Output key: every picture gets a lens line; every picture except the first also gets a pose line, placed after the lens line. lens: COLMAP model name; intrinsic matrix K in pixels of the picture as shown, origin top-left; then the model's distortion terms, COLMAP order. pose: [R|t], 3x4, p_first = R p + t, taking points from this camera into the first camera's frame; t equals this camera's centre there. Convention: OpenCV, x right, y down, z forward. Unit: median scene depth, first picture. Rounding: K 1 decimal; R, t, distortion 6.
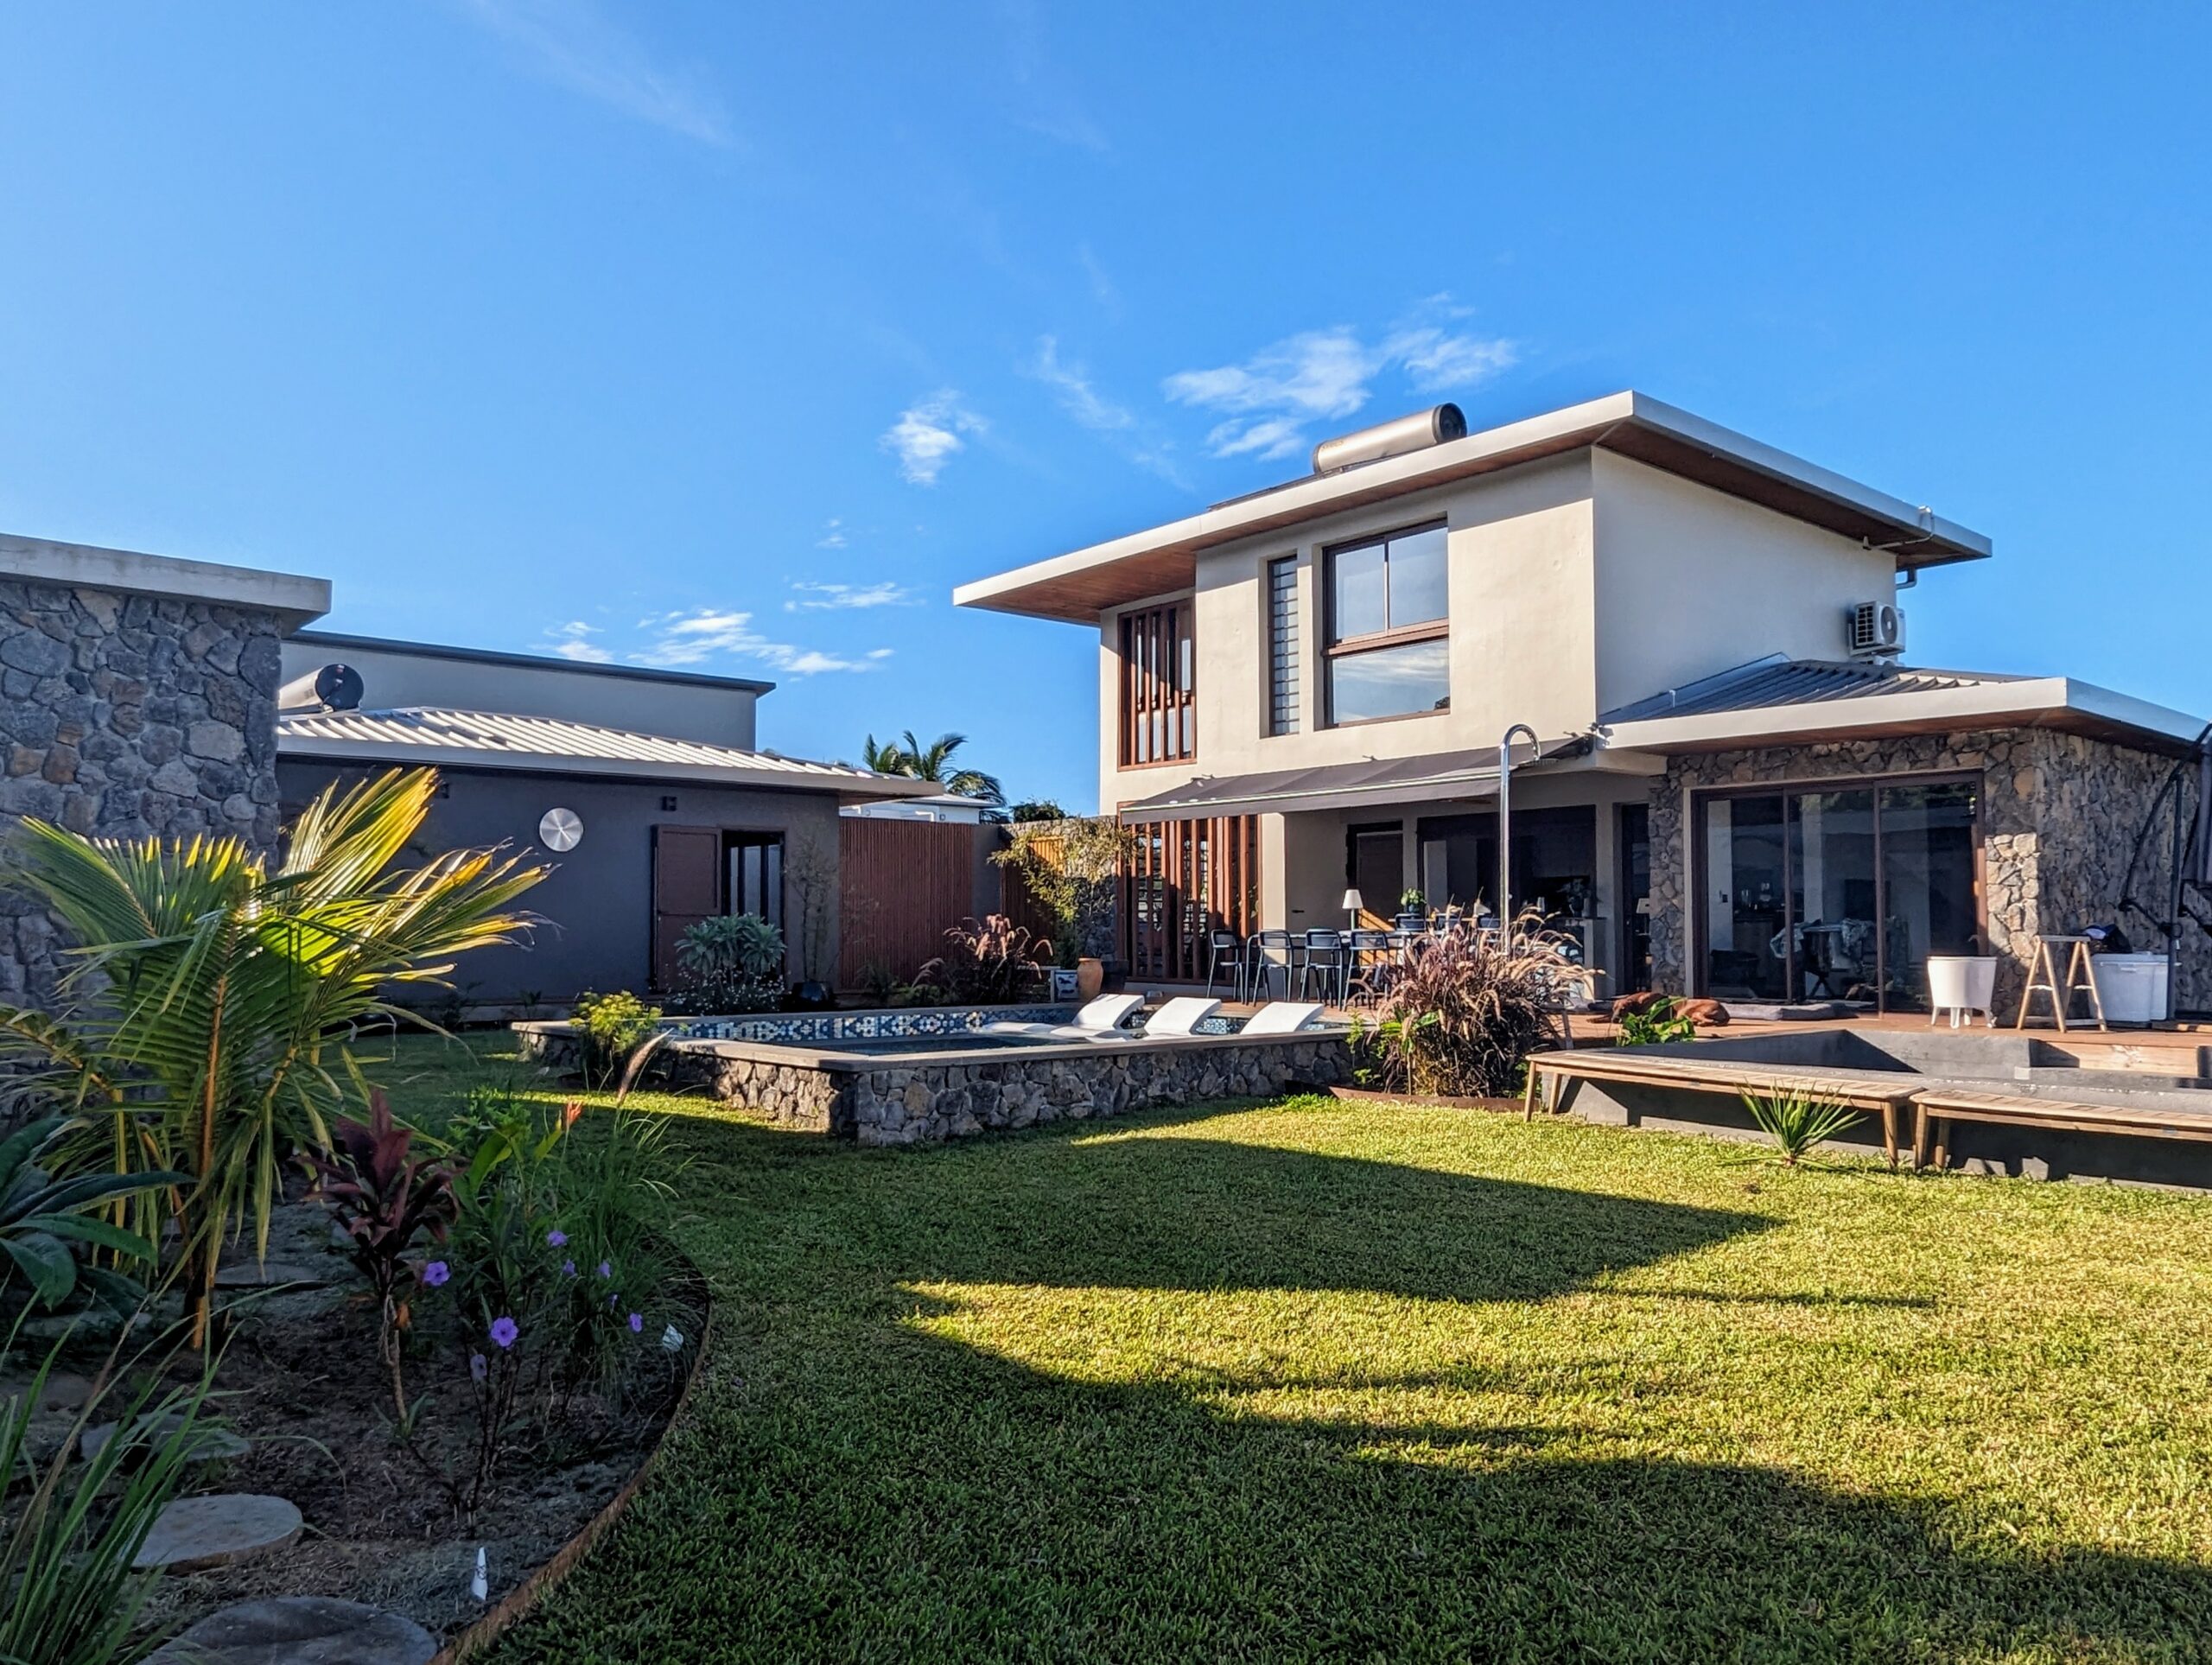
lens RADIAL K [[1550.7, 0, 1108.0], [0, 1550.7, 836.6], [0, 0, 1]] dist [-0.005515, -0.002128]
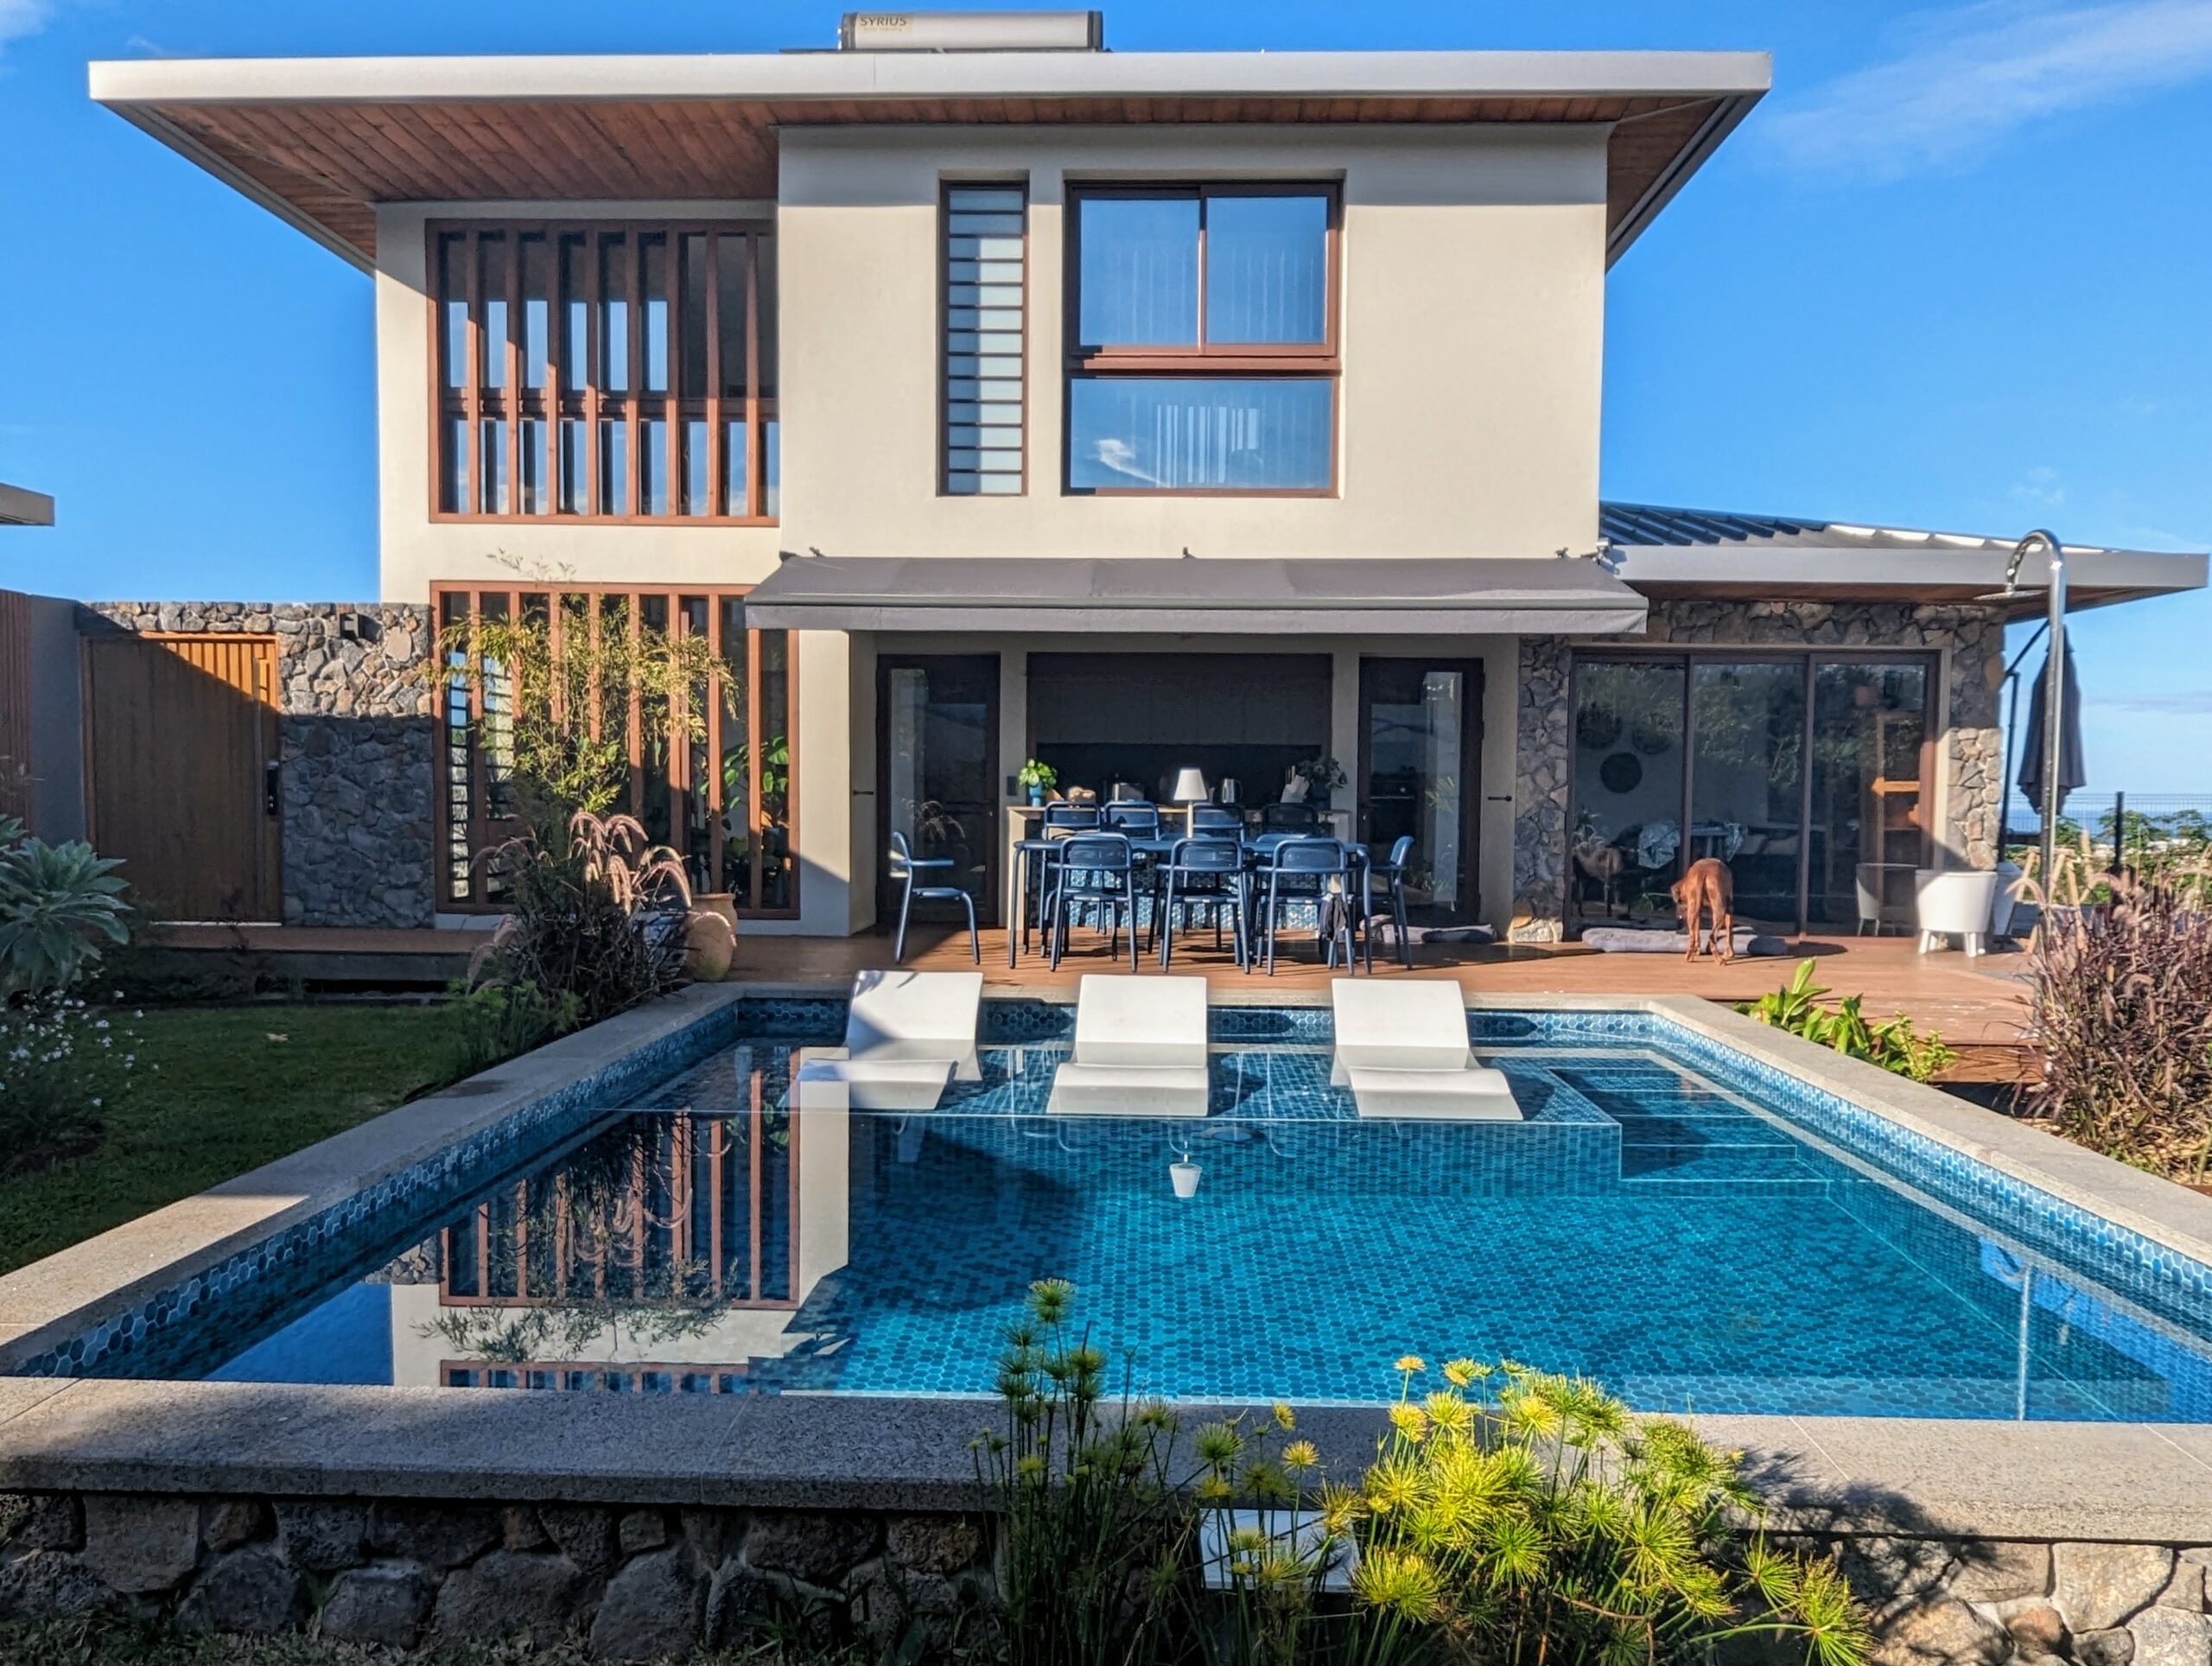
lens RADIAL K [[1550.8, 0, 1106.5], [0, 1550.8, 841.3], [0, 0, 1]] dist [-0.005515, -0.002128]
pose [[0.670985, -0.023032, 0.741113, -0.294719], [-0.055731, 0.995123, 0.081384, 0.013529], [-0.739373, -0.095911, 0.666430, 0.582474]]
